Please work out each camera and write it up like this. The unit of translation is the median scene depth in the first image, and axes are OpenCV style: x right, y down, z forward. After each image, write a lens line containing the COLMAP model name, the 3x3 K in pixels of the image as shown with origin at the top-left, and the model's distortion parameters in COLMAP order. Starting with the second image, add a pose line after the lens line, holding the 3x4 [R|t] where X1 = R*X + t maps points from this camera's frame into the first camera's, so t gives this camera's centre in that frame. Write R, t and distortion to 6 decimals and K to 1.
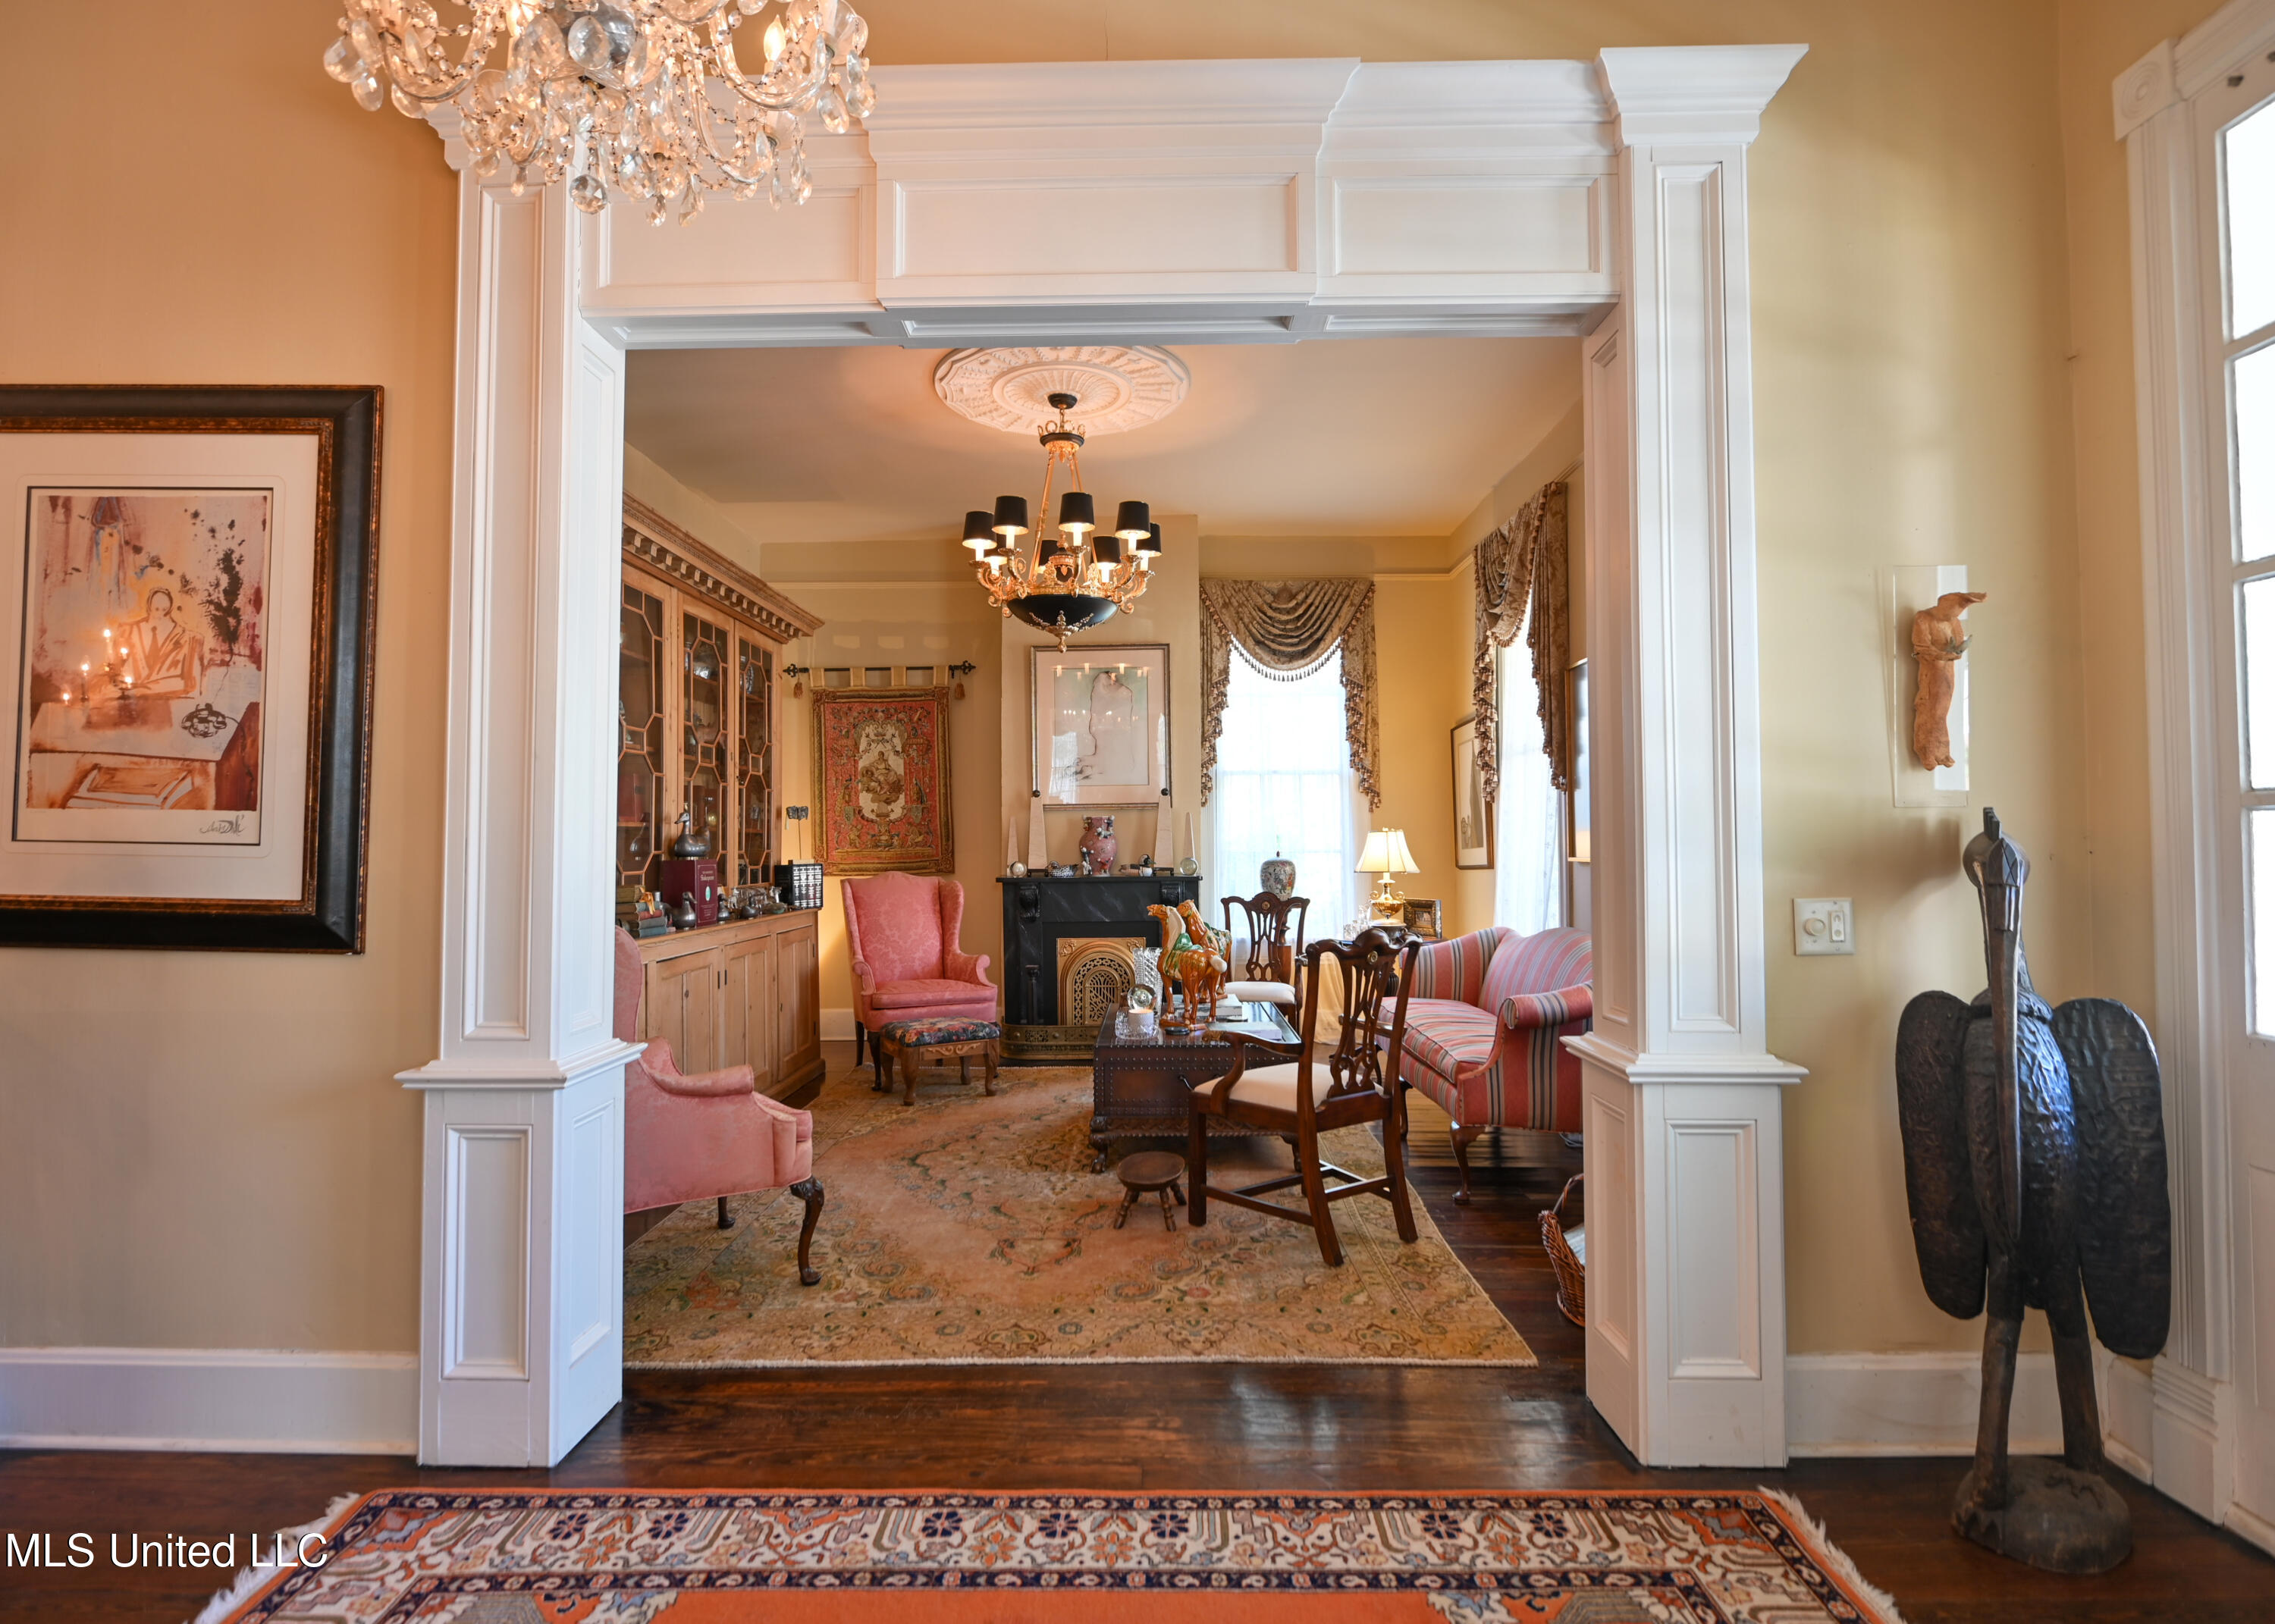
lens RADIAL K [[1075.9, 0, 1137.5], [0, 1075.9, 812.0], [0, 0, 1]] dist [-0.000078, -0.000003]
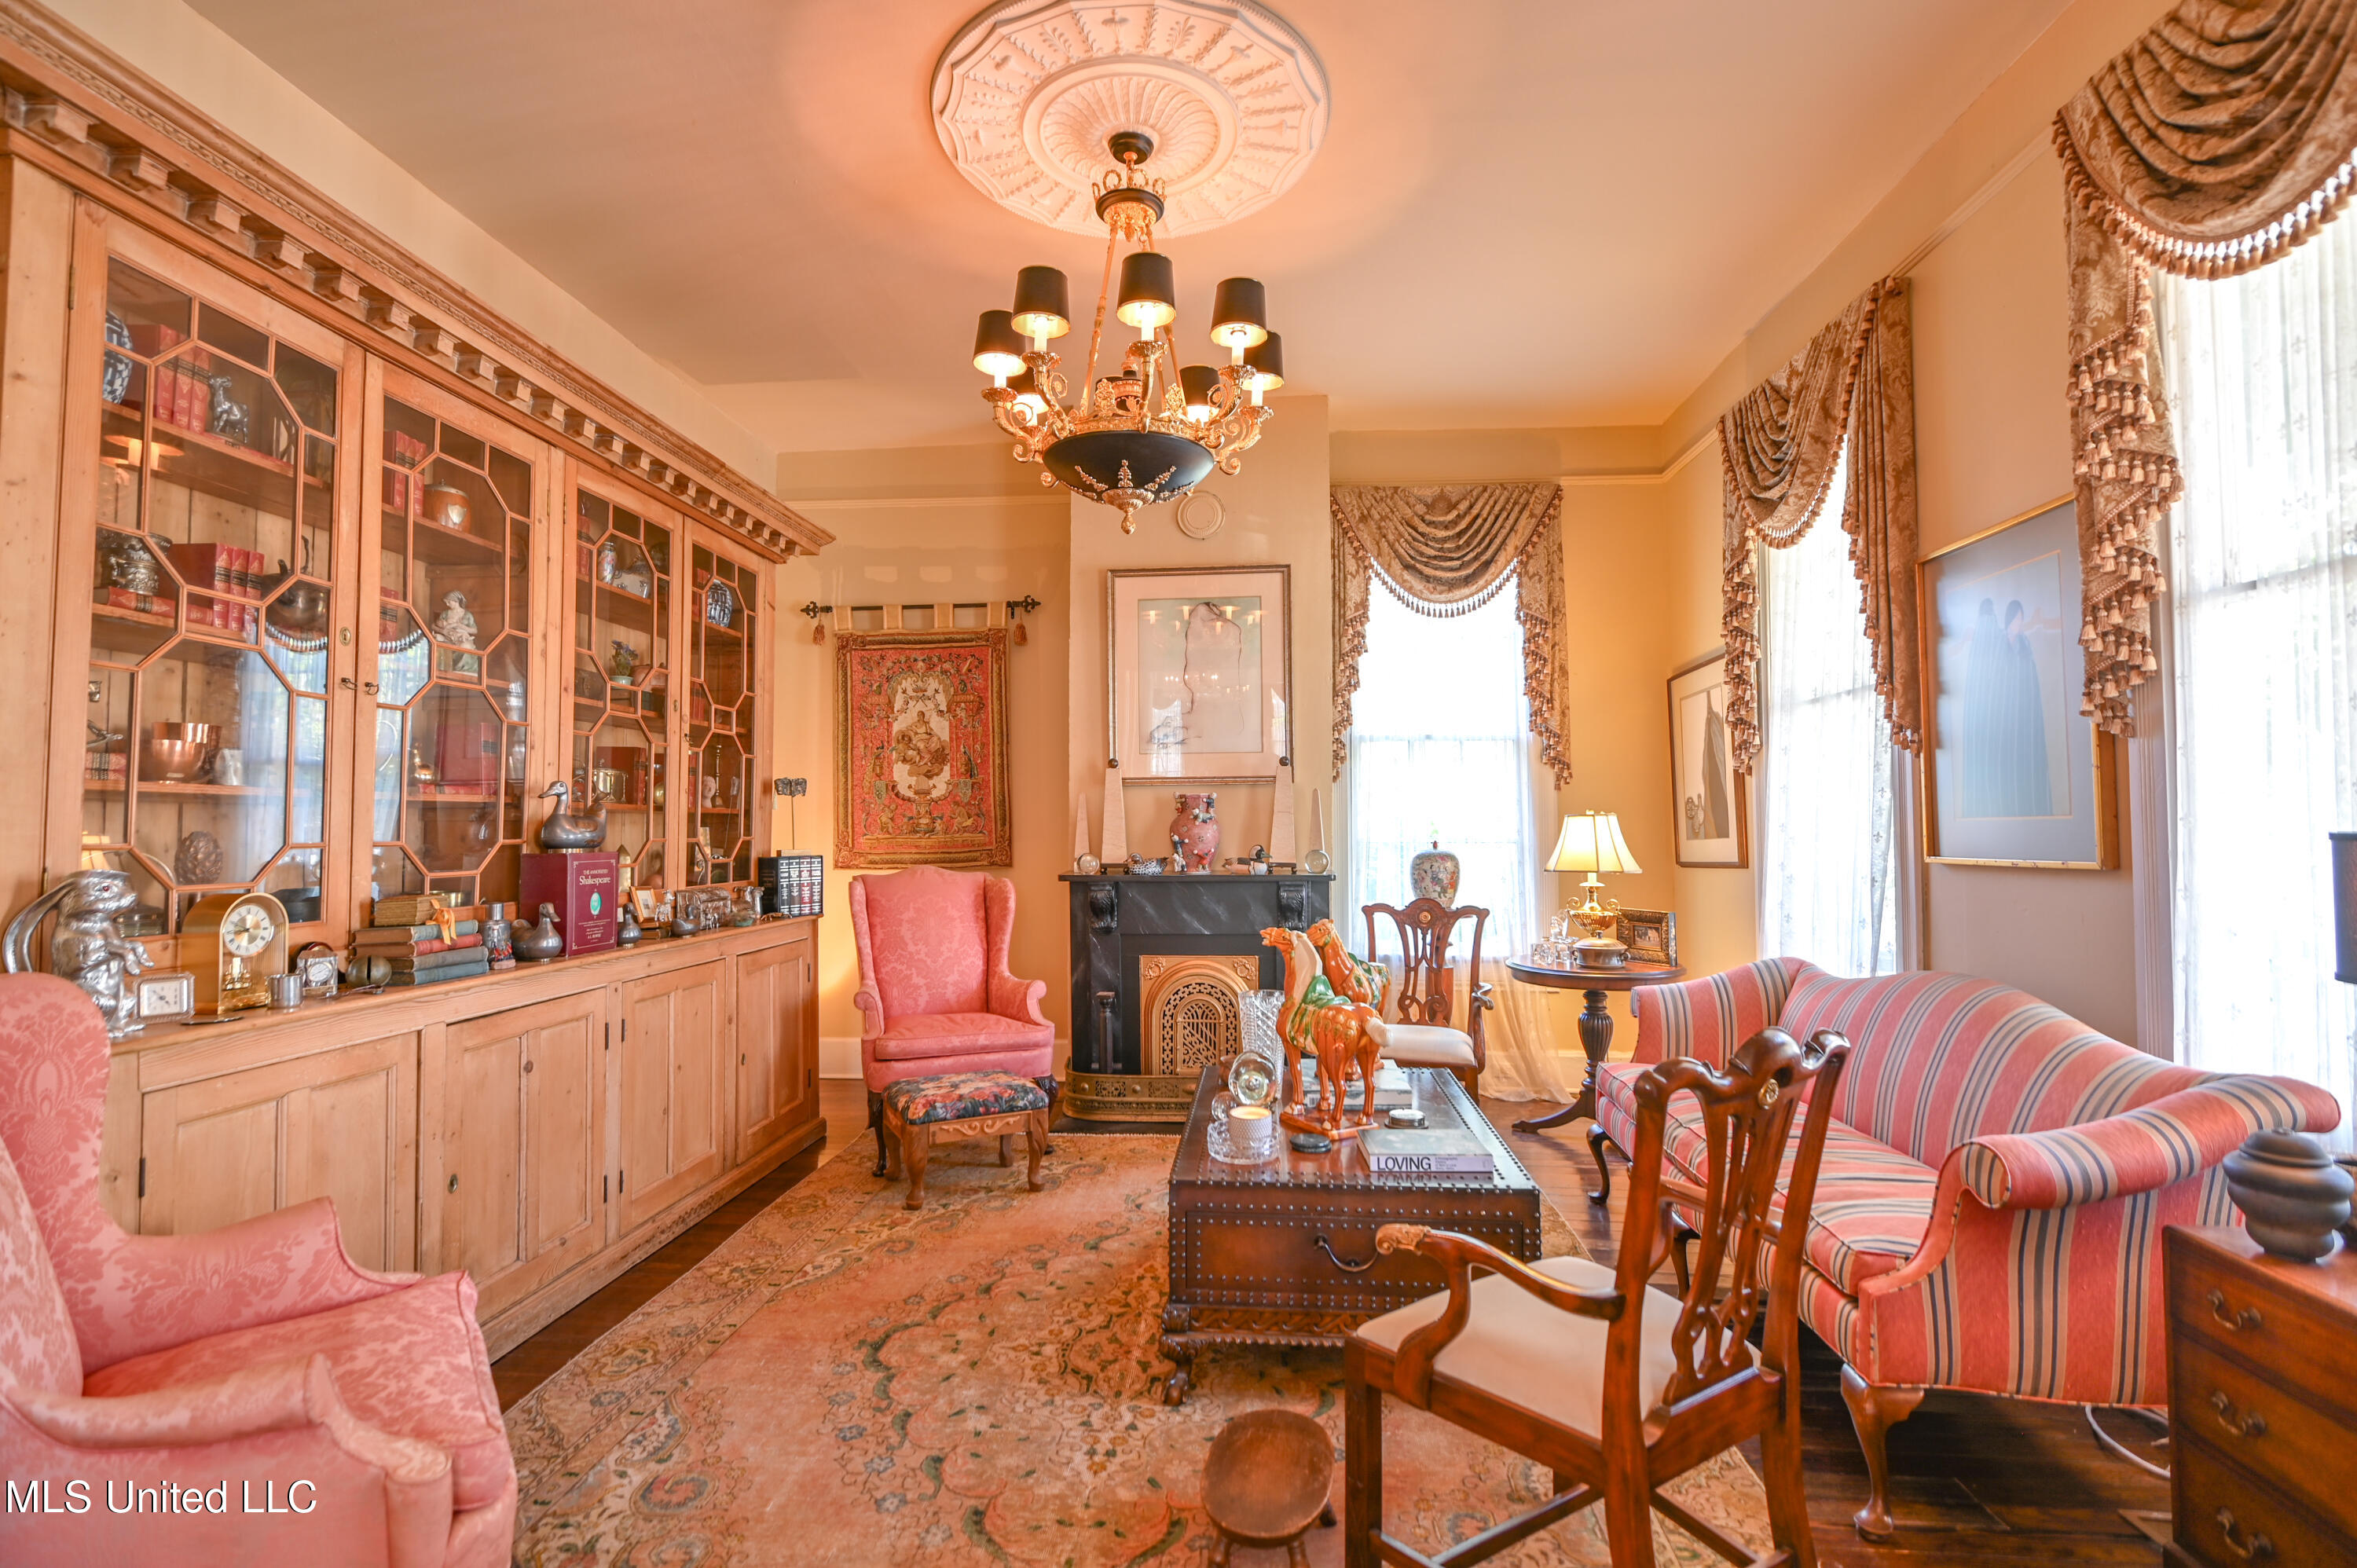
lens RADIAL K [[1095.7, 0, 1169.0], [0, 1095.7, 780.1], [0, 0, 1]] dist [-0.019296, -0.000294]
pose [[0.997316, 0.001691, -0.073200, 0.001384], [-0.002736, 0.999896, -0.014177, 0.005666], [0.073169, 0.014339, 0.997216, 0.251906]]
